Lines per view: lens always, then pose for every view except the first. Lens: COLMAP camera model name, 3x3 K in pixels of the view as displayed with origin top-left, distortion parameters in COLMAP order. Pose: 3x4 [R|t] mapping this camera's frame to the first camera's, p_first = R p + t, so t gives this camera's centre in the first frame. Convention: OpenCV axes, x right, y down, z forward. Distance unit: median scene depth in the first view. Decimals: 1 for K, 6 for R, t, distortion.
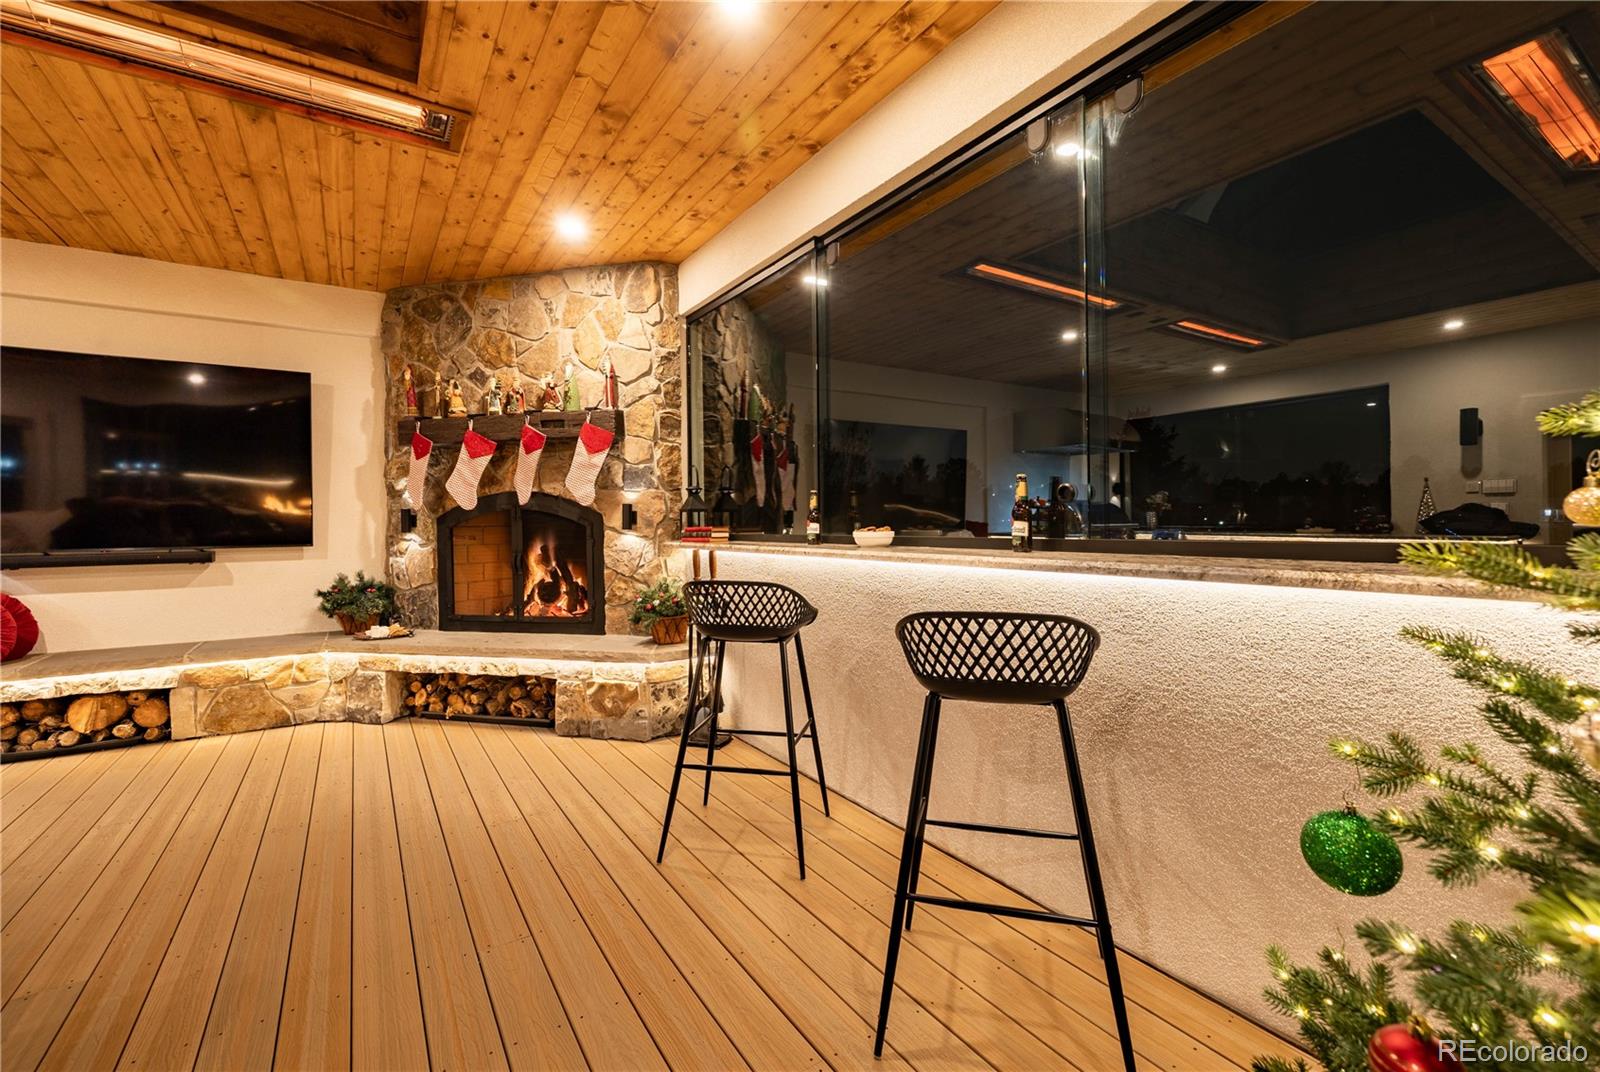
lens RADIAL K [[678.1, 0, 782.8], [0, 678.1, 522.3], [0, 0, 1]] dist [0.000366, 0.000090]
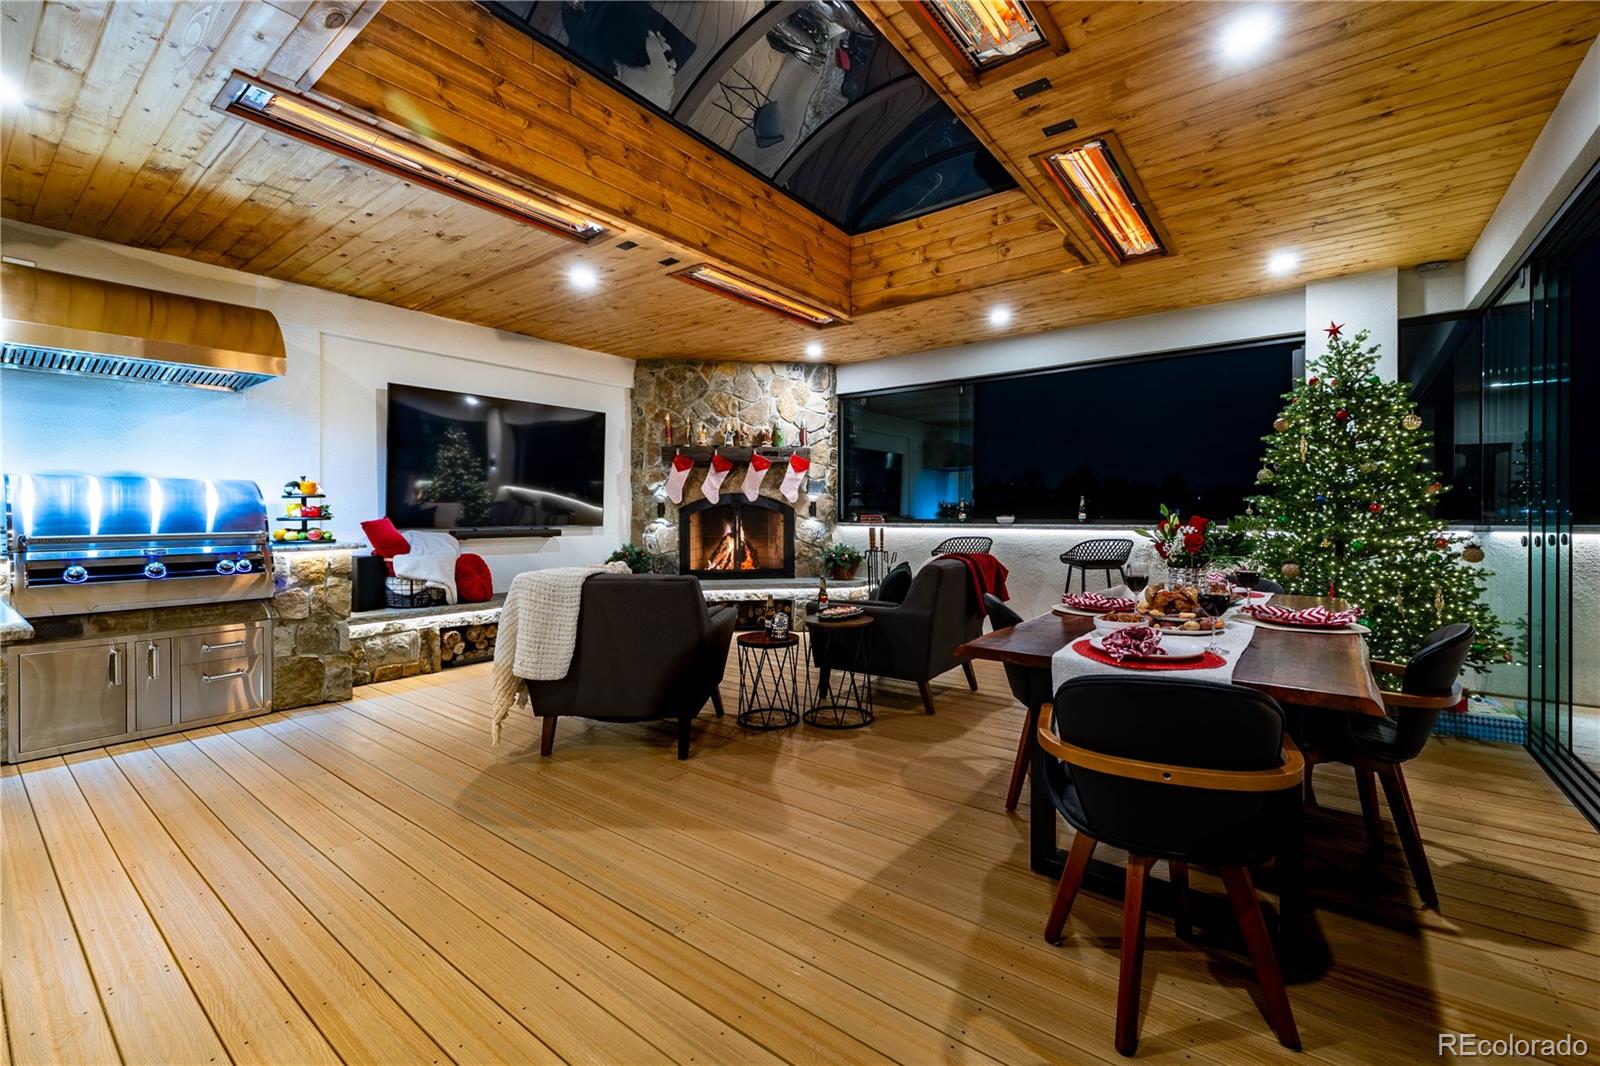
lens RADIAL K [[672.8, 0, 792.0], [0, 672.8, 515.4], [0, 0, 1]] dist [0.002113, -0.000276]
pose [[0.941431, 0.007767, 0.337115, -0.844107], [-0.008316, 0.999965, 0.000187, 0.007695], [-0.337102, -0.002979, 0.941463, -0.595002]]
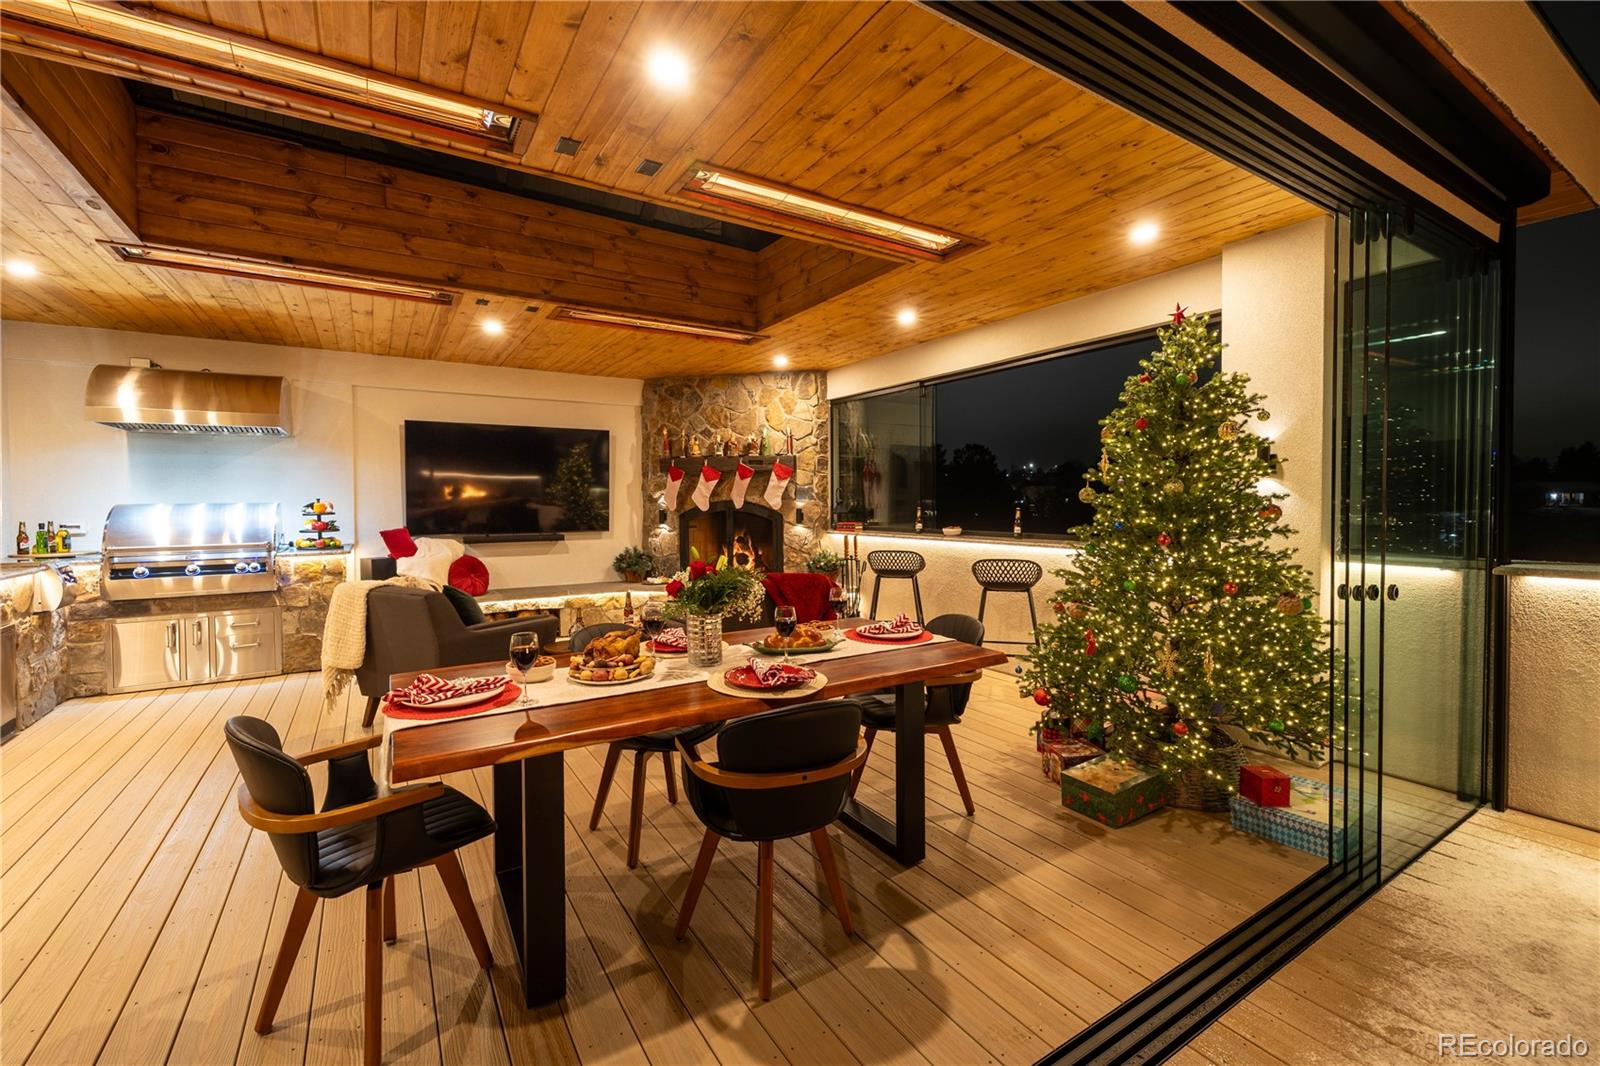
lens RADIAL K [[672.8, 0, 792.0], [0, 672.8, 515.4], [0, 0, 1]] dist [0.002113, -0.000276]
pose [[0.999955, 0.004982, -0.008032, -0.228380], [-0.004812, 0.999768, 0.021009, -0.045076], [0.008135, -0.020970, 0.999747, -0.732211]]
